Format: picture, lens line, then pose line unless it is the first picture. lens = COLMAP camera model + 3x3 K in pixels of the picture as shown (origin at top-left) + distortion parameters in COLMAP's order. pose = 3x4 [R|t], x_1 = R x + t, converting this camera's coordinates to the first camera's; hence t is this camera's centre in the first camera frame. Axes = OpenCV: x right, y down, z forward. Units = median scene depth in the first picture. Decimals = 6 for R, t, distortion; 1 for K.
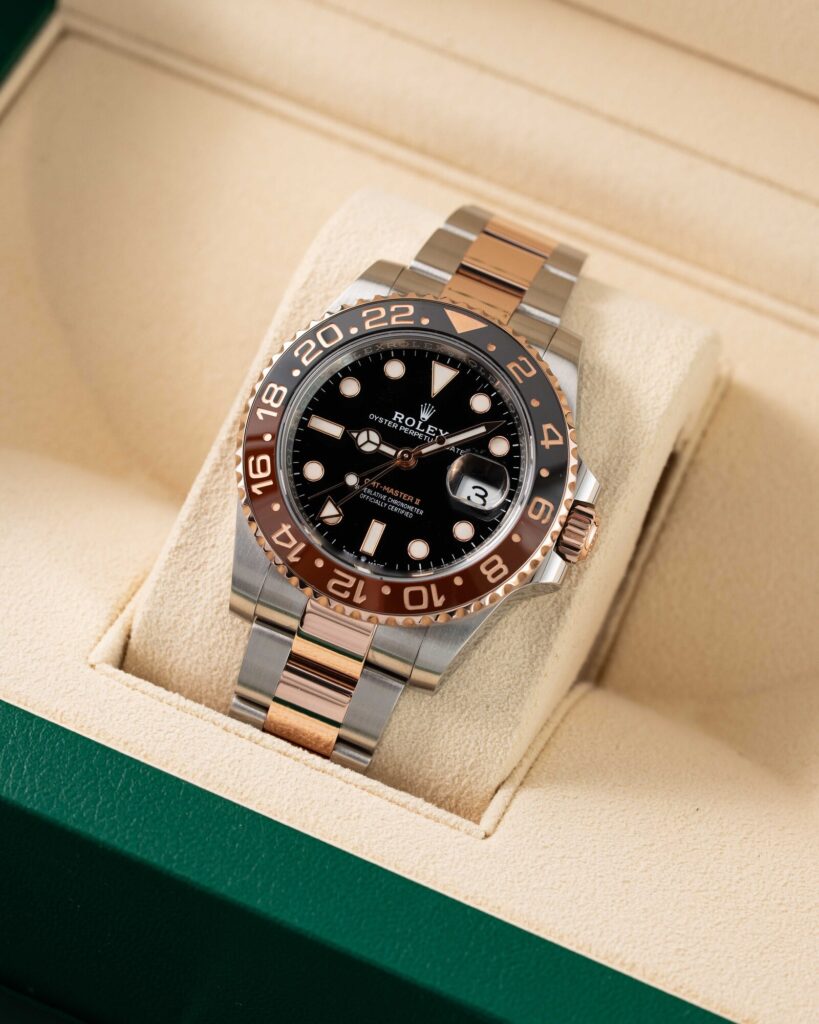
lens RADIAL K [[4208.2, 0, 409.5], [0, 4208.2, 512.0], [0, 0, 1]] dist [-0.204560, 3.839263]
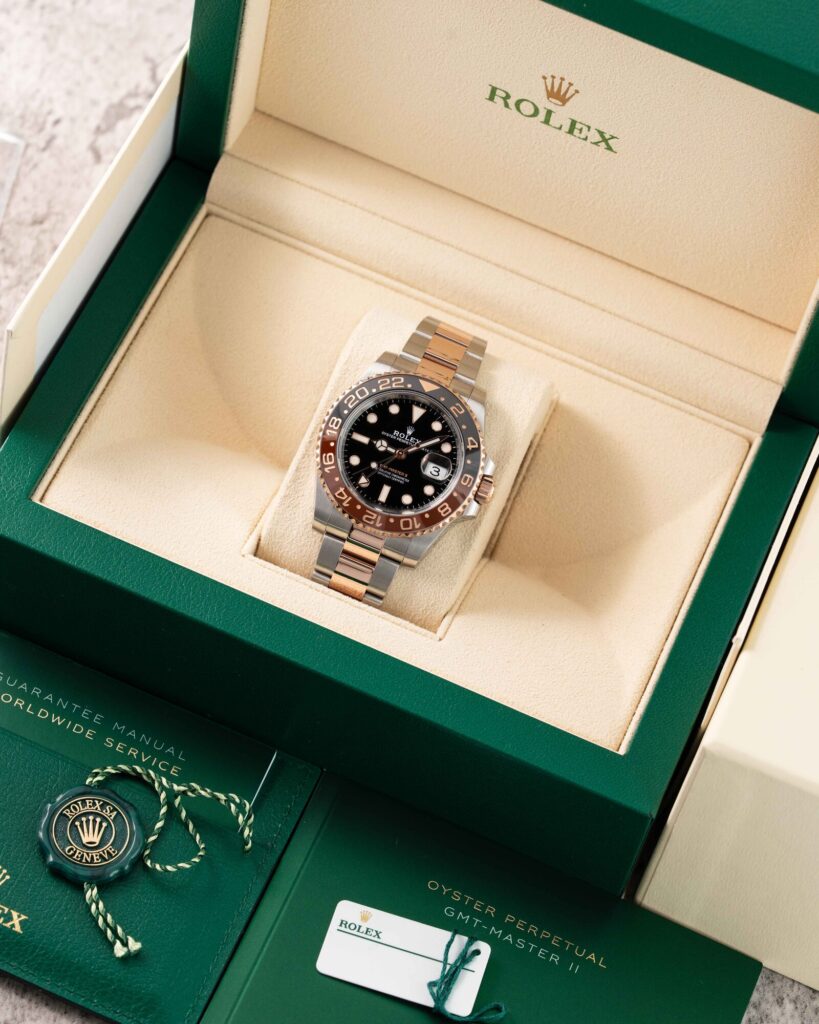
lens RADIAL K [[4208.2, 0, 409.5], [0, 4208.2, 512.0], [0, 0, 1]] dist [-0.204560, 3.839263]
pose [[0.998532, -0.004421, 0.053979, -0.105090], [0.000262, 0.997046, 0.076807, -0.139453], [-0.054159, -0.076680, 0.995584, -1.011227]]
